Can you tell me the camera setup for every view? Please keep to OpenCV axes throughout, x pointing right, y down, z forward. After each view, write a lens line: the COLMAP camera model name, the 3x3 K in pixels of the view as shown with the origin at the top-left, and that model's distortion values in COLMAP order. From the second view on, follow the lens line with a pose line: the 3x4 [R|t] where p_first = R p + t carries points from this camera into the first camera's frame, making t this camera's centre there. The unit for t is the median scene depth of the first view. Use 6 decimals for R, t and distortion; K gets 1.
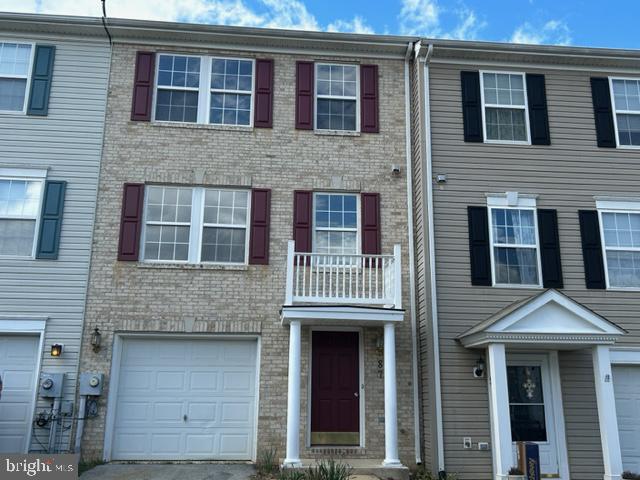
lens RADIAL K [[632.2, 0, 322.9], [0, 632.2, 223.2], [0, 0, 1]] dist [0.001814, 0.000000]
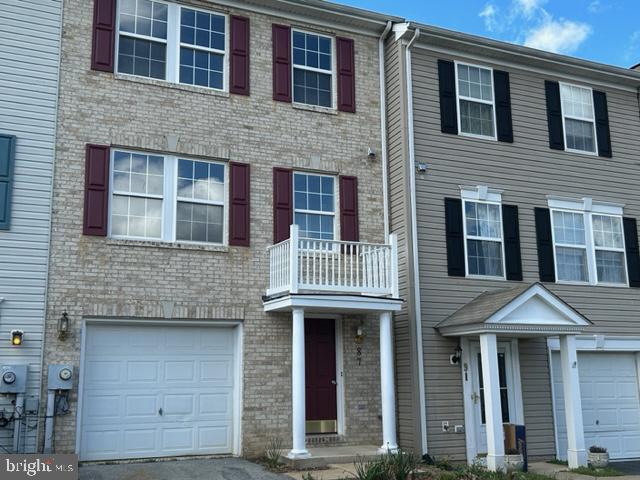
lens RADIAL K [[711.3, 0, 319.8], [0, 711.3, 240.5], [0, 0, 1]] dist [0.000113, 0.000000]
pose [[0.945512, 0.045268, 0.322424, -0.327916], [-0.068382, 0.995810, 0.060720, -0.013871], [-0.318324, -0.079459, 0.944646, -0.016622]]
